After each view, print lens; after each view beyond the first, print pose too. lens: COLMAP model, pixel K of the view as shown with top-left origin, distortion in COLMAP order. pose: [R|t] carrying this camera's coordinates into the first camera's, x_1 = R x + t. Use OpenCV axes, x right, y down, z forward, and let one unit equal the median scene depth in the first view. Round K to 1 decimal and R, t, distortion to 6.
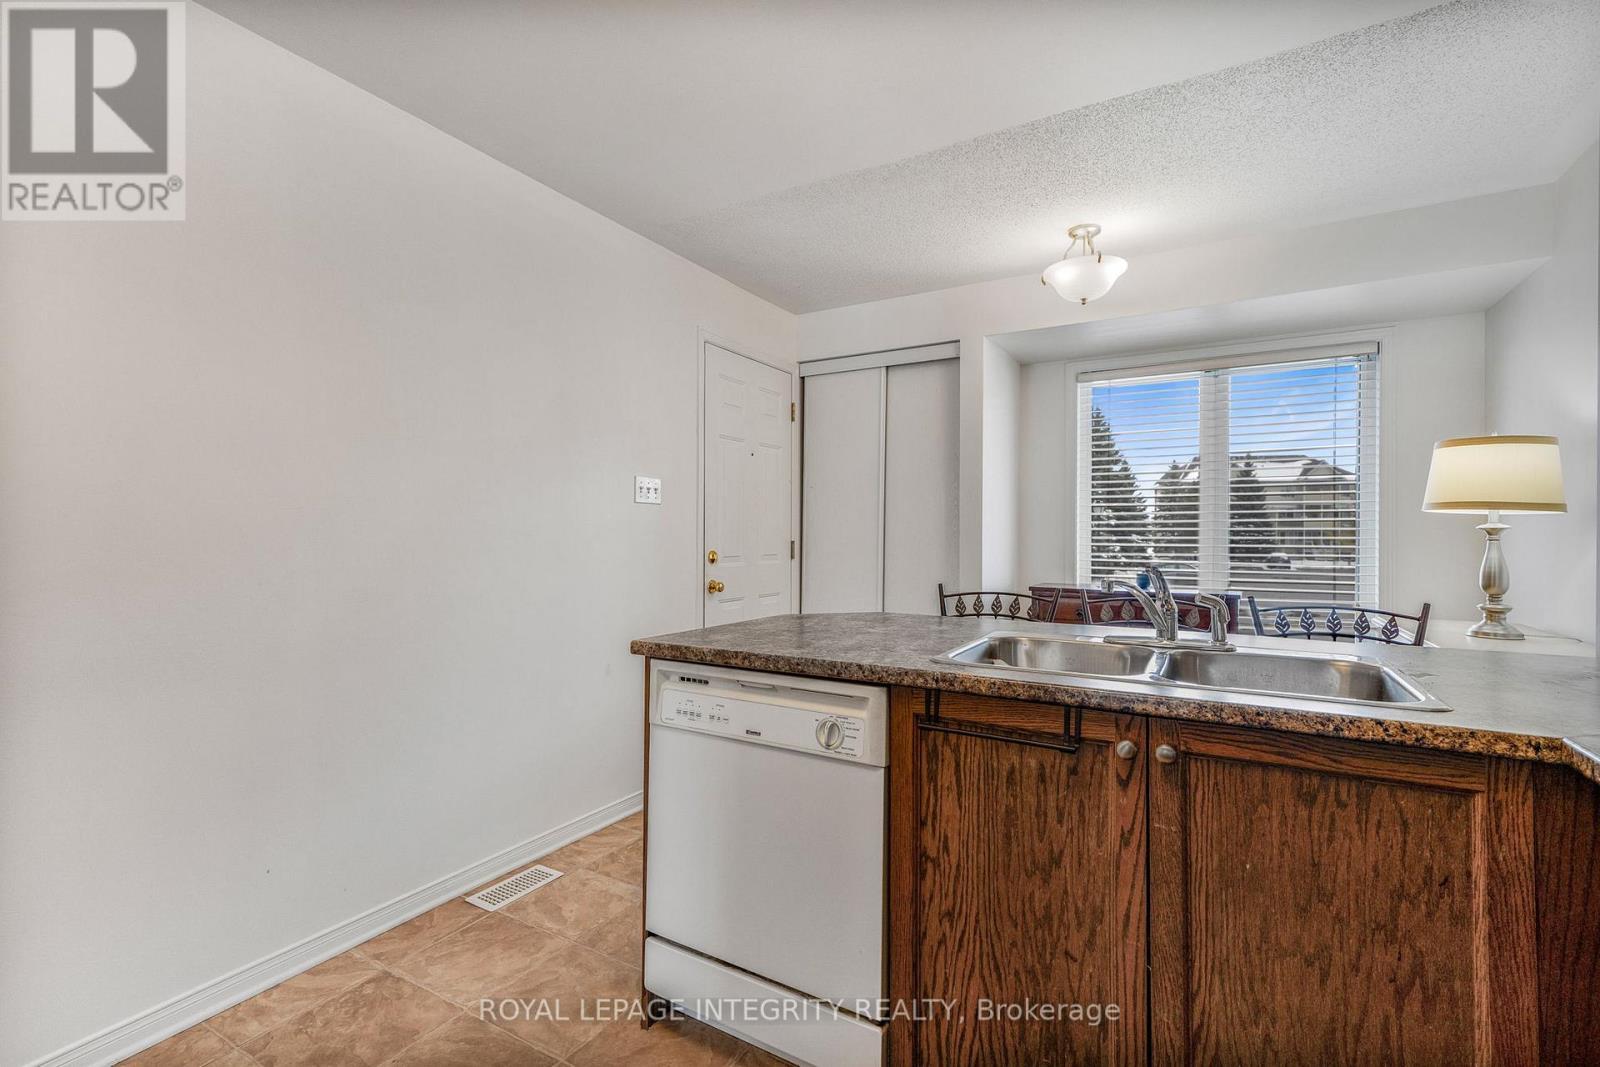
lens RADIAL K [[727.0, 0, 802.8], [0, 727.0, 535.0], [0, 0, 1]] dist [0.024211, -0.000184]
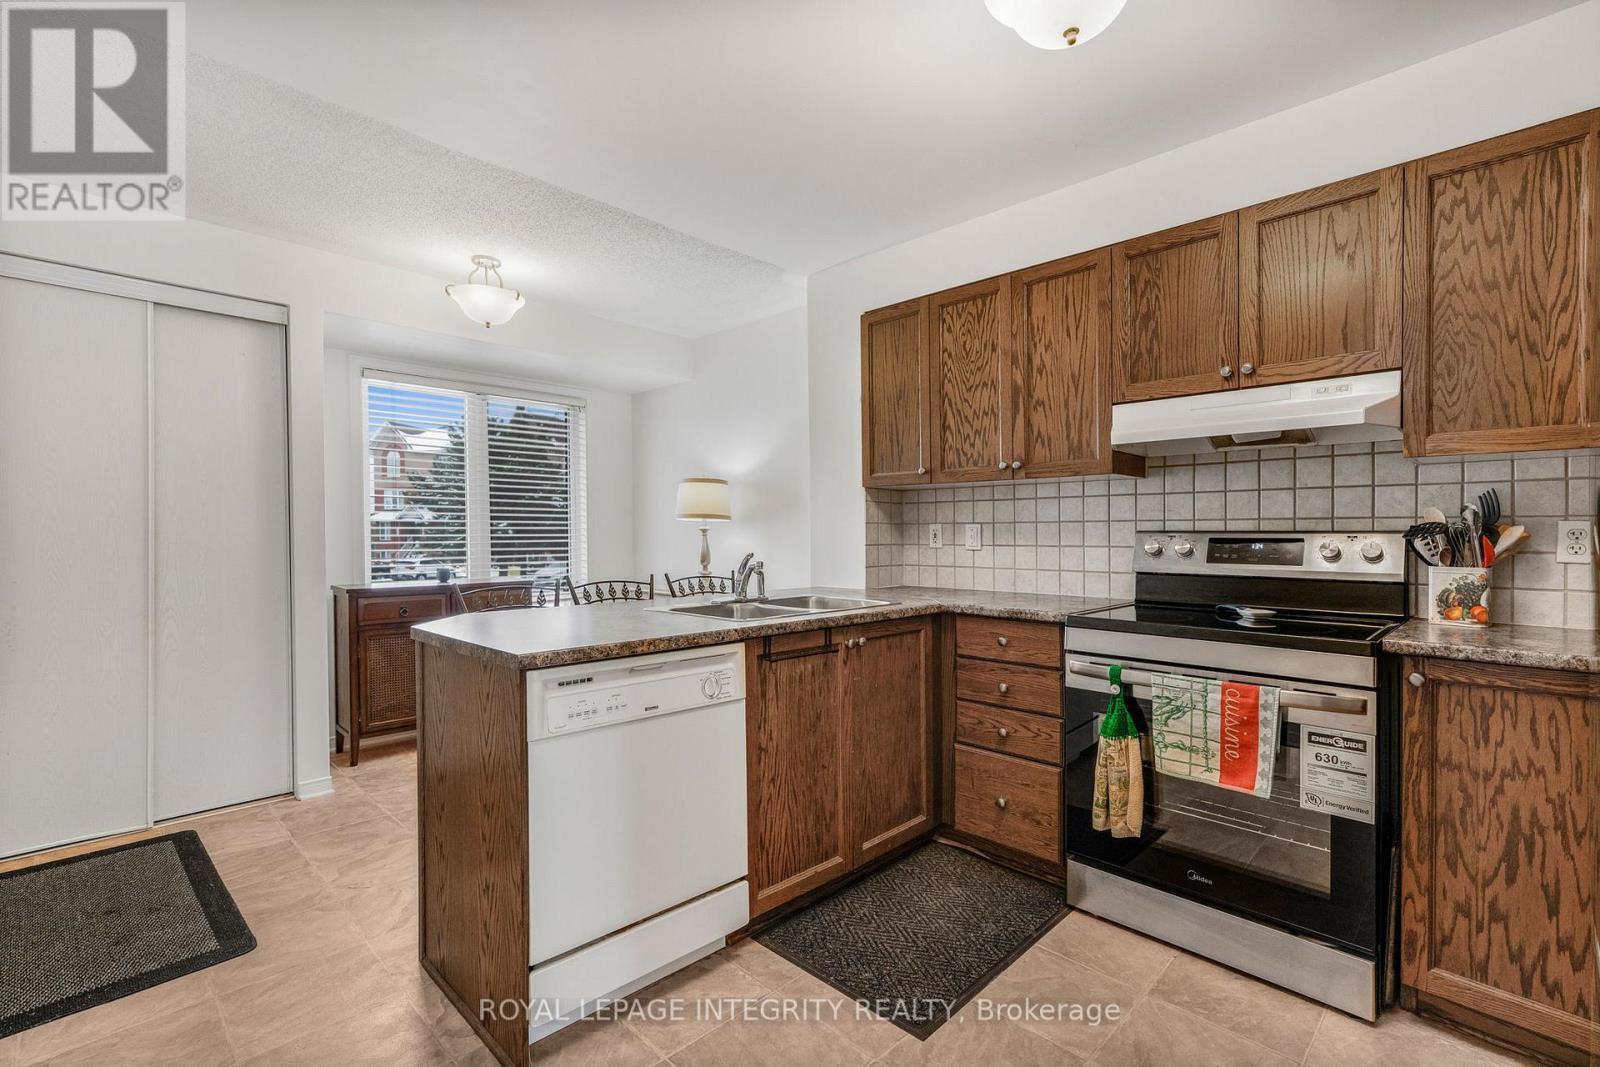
lens RADIAL K [[727.0, 0, 802.8], [0, 727.0, 535.0], [0, 0, 1]] dist [0.024211, -0.000184]
pose [[0.260639, -0.007961, 0.965404, -1.128252], [0.002983, 0.999968, 0.007440, -0.009292], [-0.965432, 0.000941, 0.260654, 0.476860]]
